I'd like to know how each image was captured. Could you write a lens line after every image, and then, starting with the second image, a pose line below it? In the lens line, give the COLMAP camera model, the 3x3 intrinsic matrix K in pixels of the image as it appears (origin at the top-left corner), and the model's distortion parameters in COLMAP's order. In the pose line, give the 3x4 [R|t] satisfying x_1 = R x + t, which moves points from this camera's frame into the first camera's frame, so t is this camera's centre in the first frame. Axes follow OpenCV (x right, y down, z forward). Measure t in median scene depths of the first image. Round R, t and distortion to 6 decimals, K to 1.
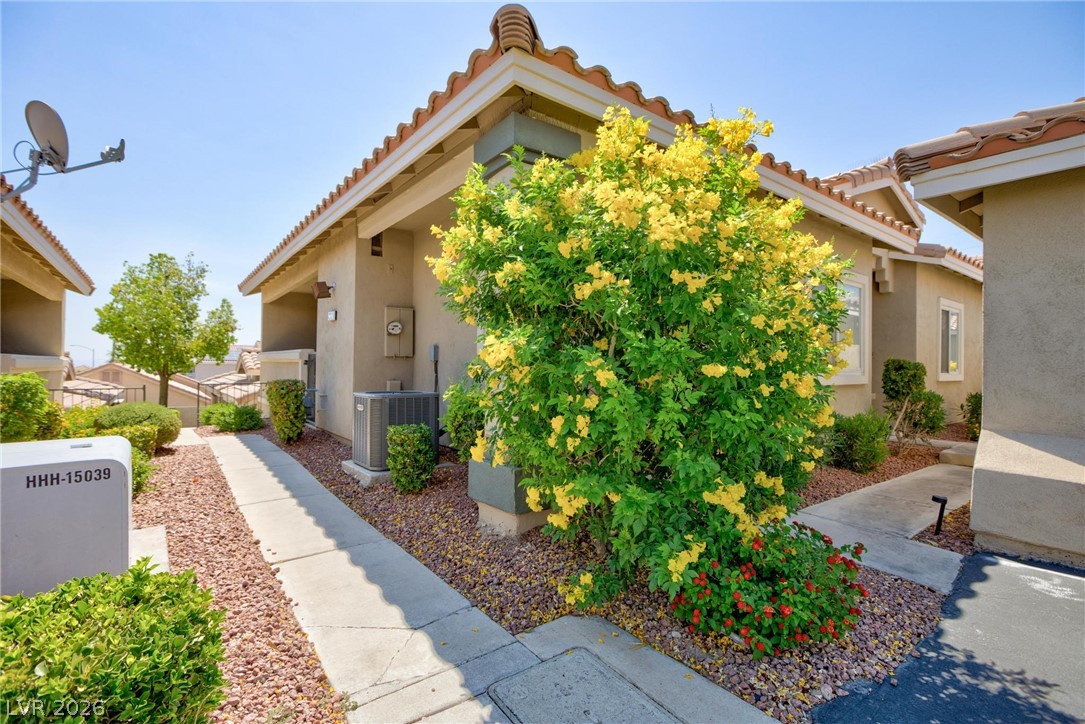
lens RADIAL K [[505.2, 0, 542.5], [0, 505.2, 362.0], [0, 0, 1]] dist [-0.000784, -0.000309]
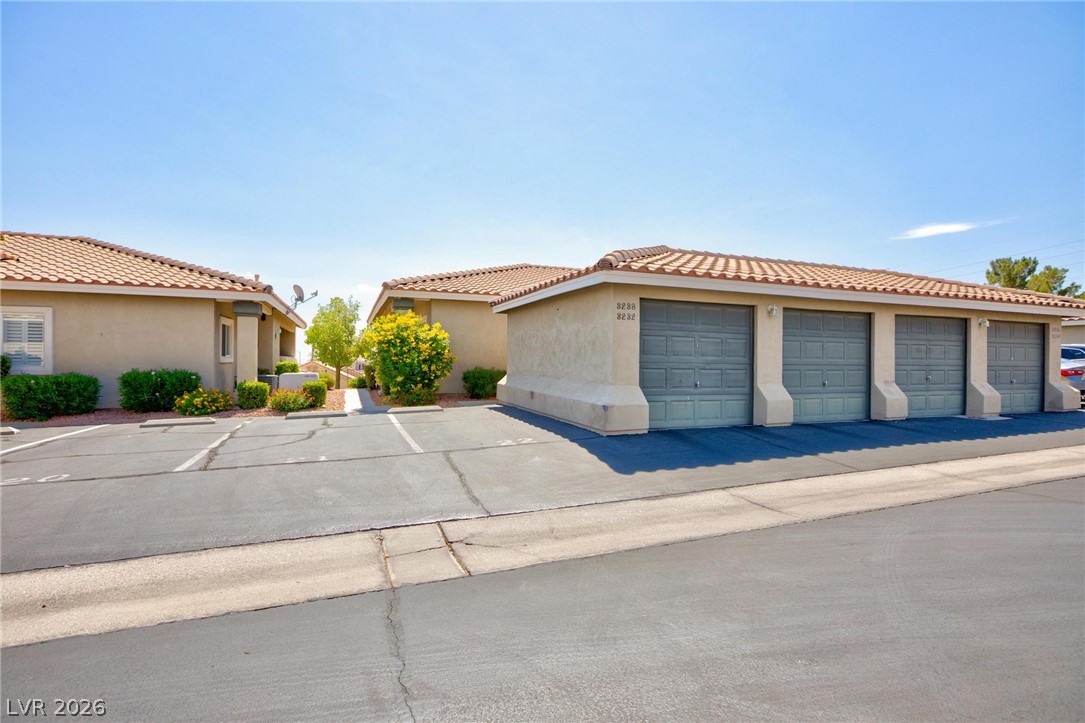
lens RADIAL K [[505.2, 0, 542.5], [0, 505.2, 361.5], [0, 0, 1]] dist [-0.000784, -0.000309]
pose [[0.962262, 0.001895, -0.272118, 0.391748], [-0.002712, 0.999993, -0.002625, 0.008289], [0.272111, 0.003264, 0.962260, -0.468235]]
